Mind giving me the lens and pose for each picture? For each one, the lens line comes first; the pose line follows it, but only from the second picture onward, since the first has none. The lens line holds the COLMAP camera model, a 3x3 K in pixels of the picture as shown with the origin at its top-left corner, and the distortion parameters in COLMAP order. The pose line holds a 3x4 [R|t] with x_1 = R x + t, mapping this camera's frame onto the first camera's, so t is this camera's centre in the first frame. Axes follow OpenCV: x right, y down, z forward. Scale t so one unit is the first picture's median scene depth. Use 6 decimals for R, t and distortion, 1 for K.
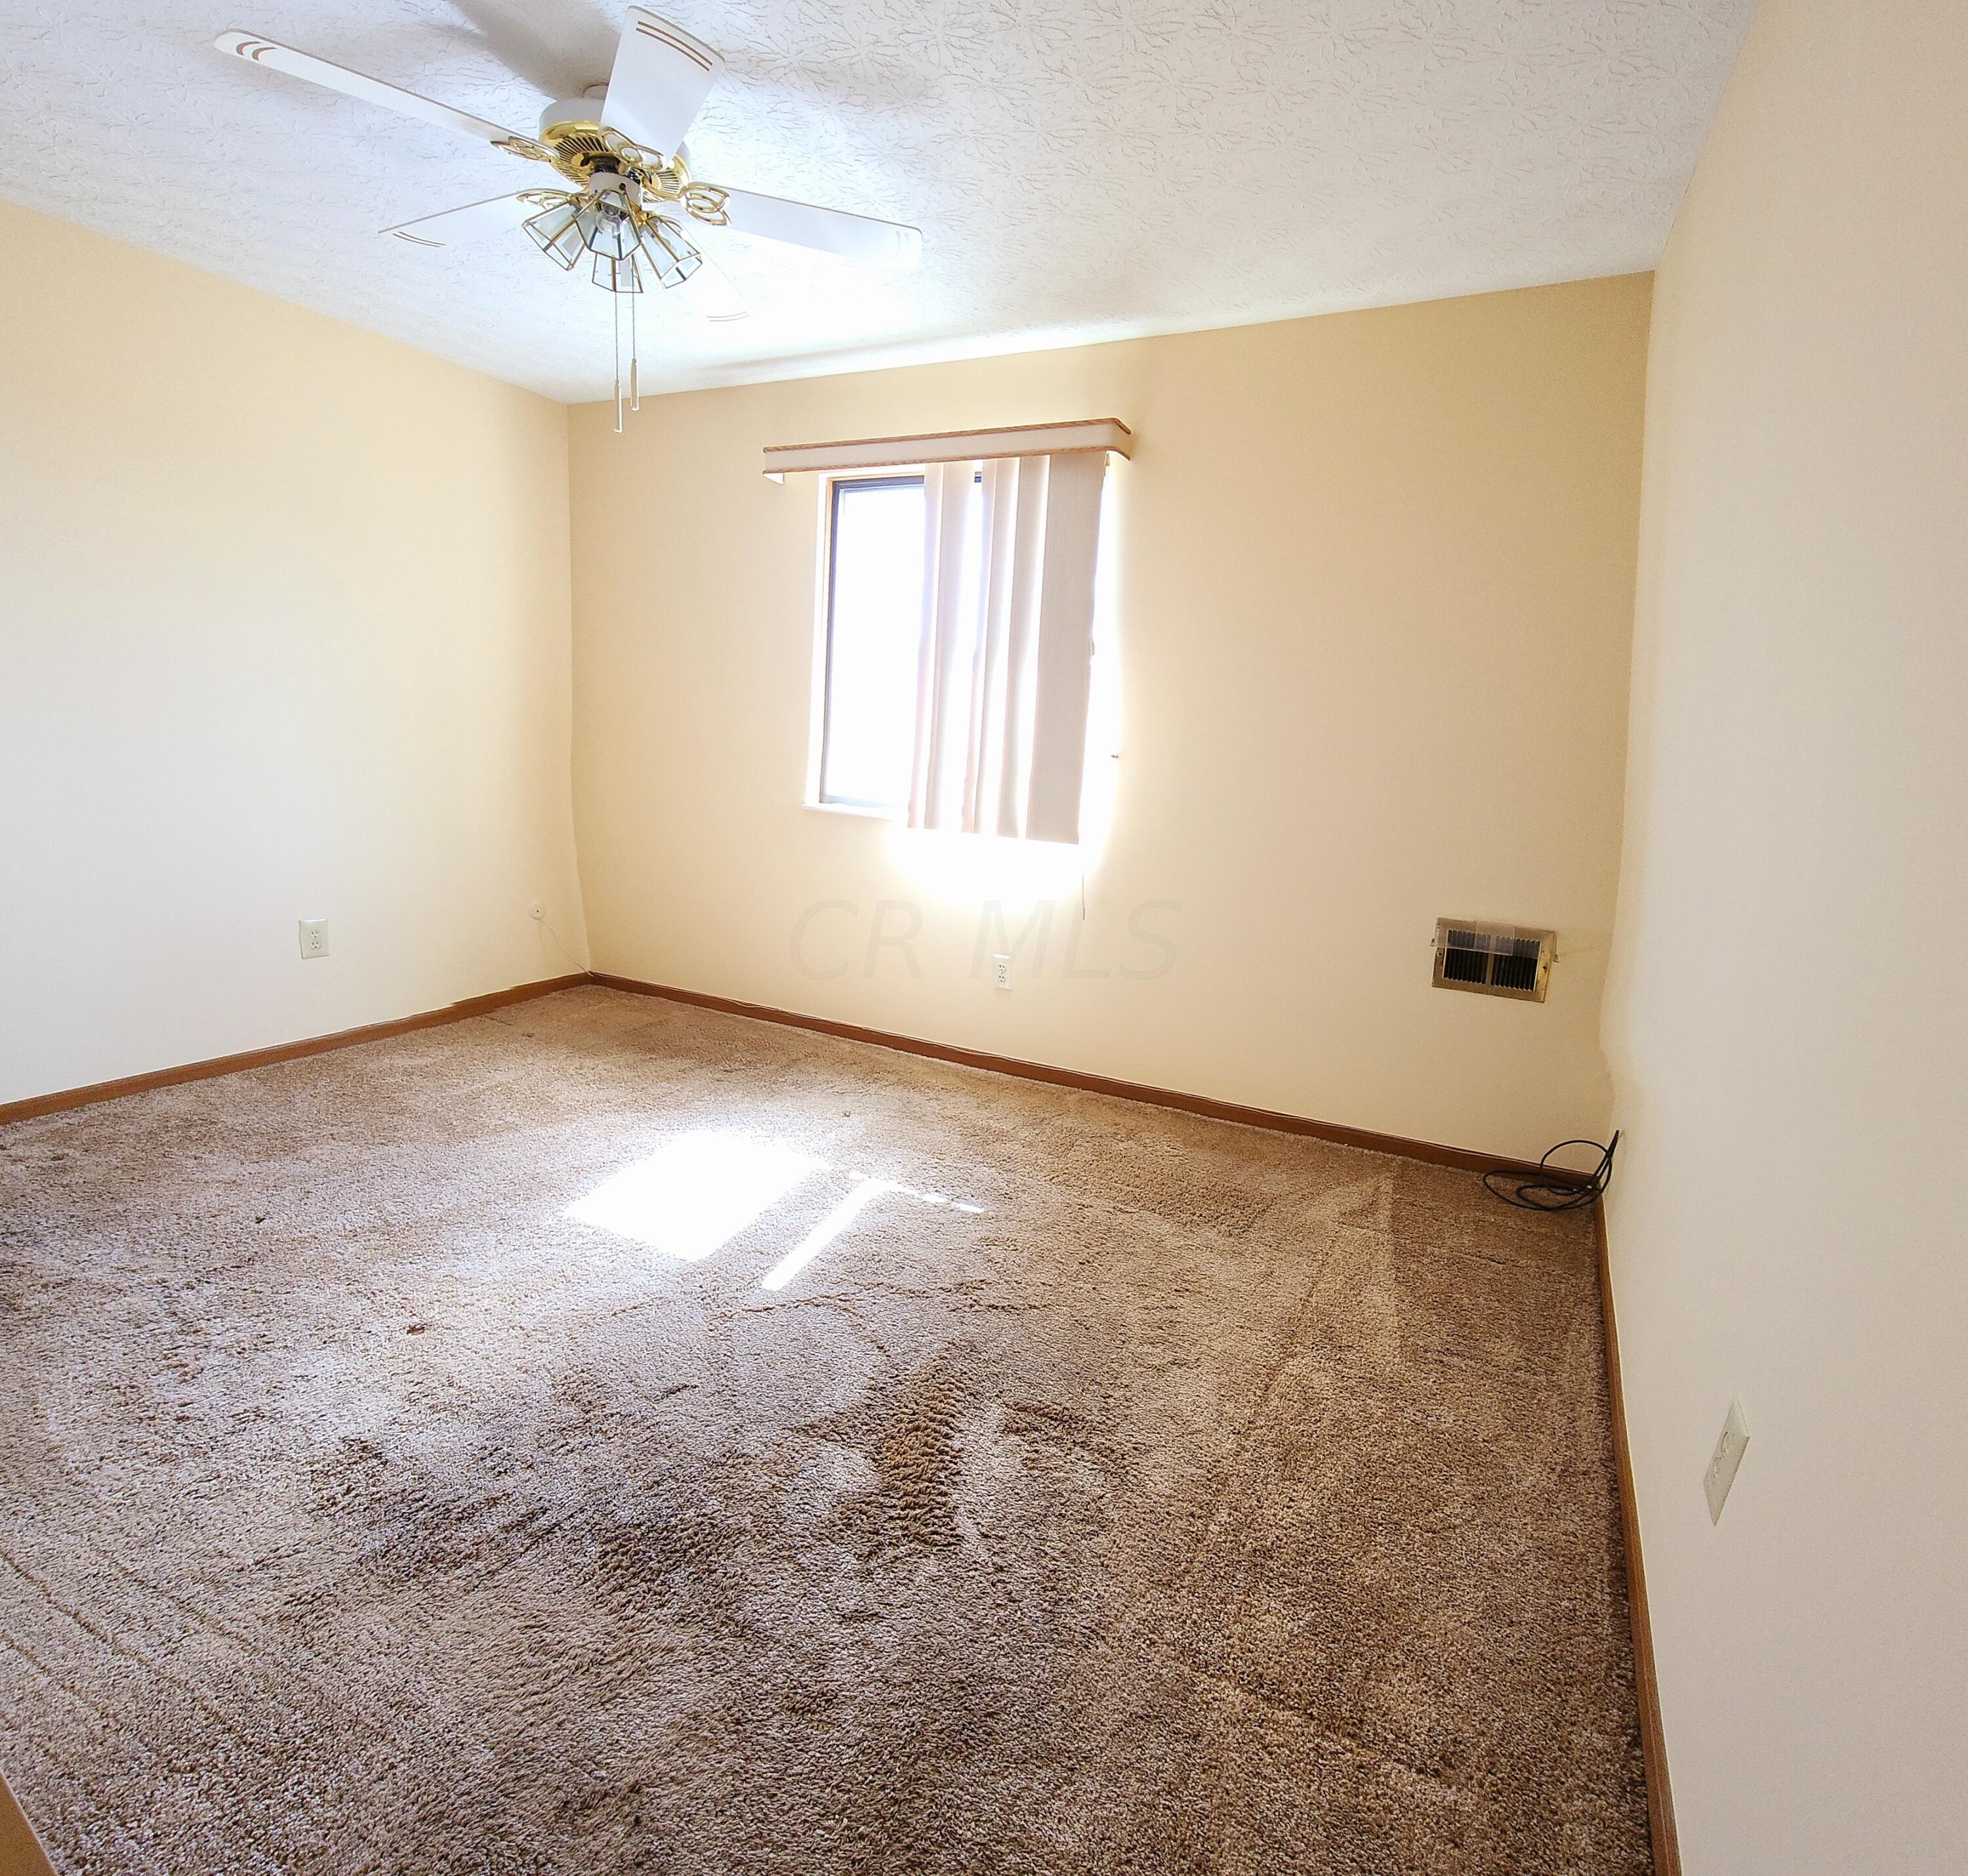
lens RADIAL K [[1140.7, 0, 984.0], [0, 1140.7, 938.0], [0, 0, 1]] dist [-0.000512, -0.000075]
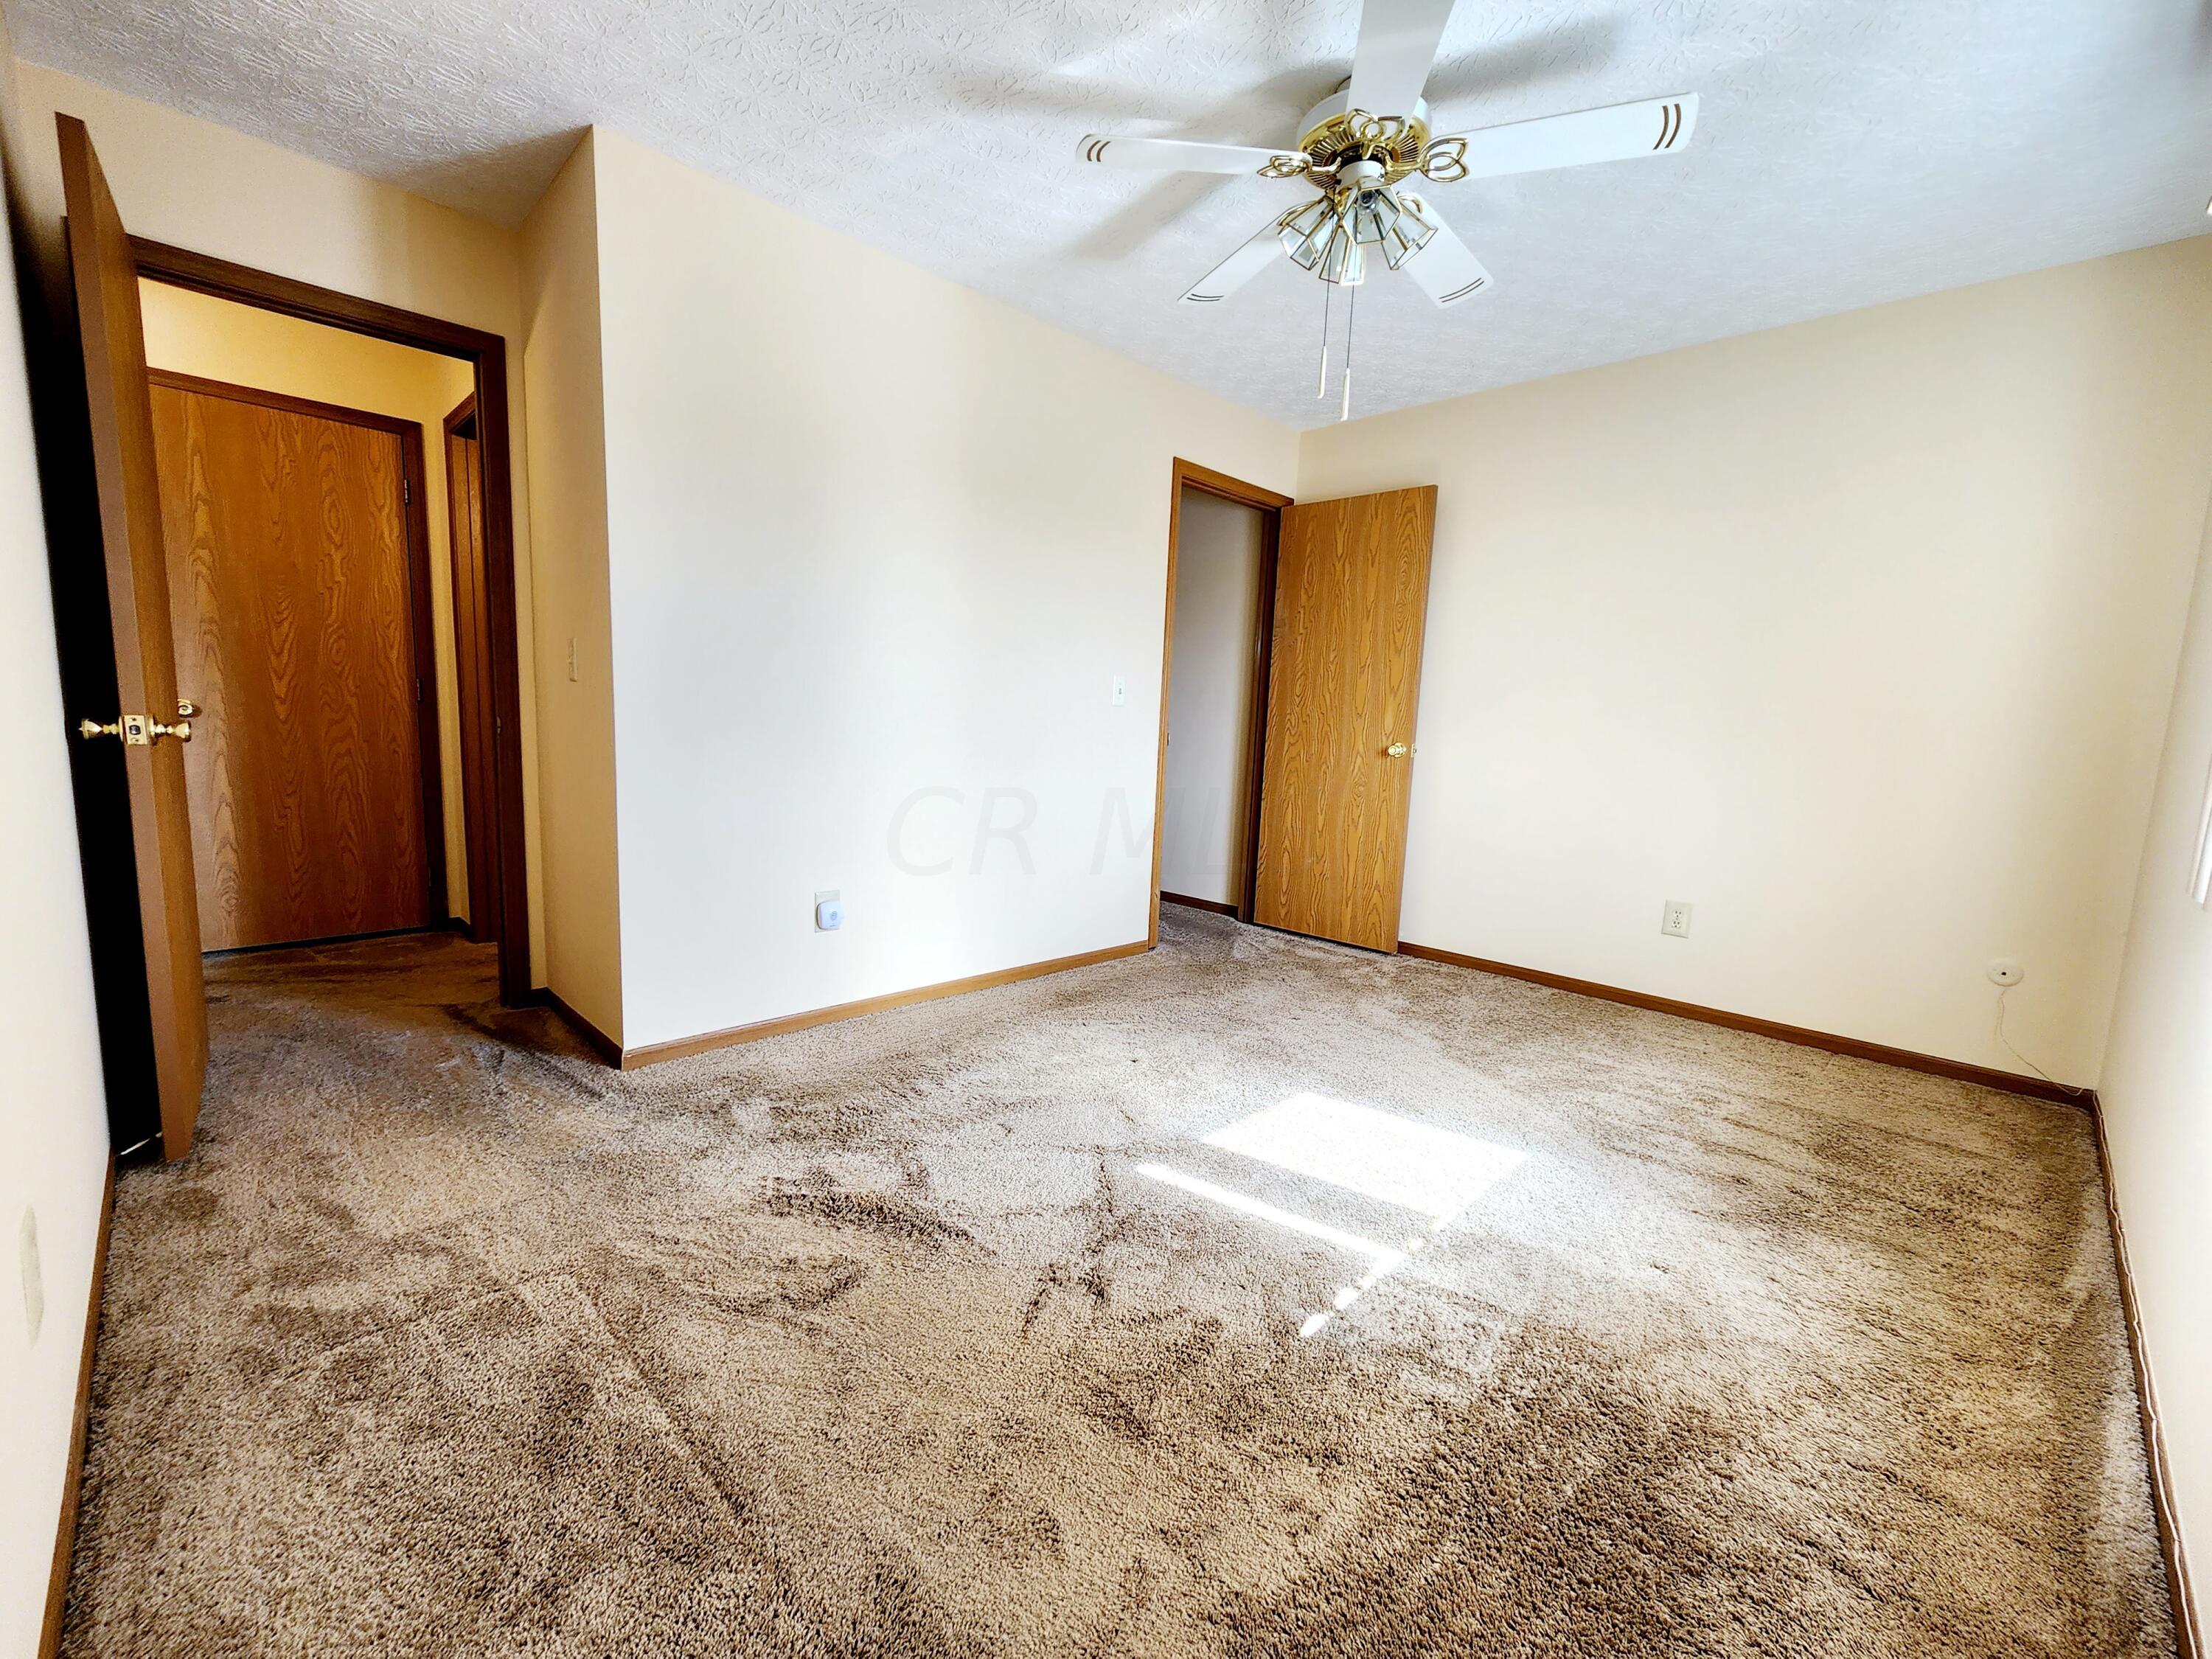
lens RADIAL K [[873.9, 0, 1106.0], [0, 873.9, 829.5], [0, 0, 1]] dist [-0.000125, 0.000001]
pose [[-0.296630, 0.064060, -0.952842, 0.497808], [-0.213747, 0.967982, 0.131620, -0.092069], [0.930765, 0.242709, -0.273440, 0.938783]]
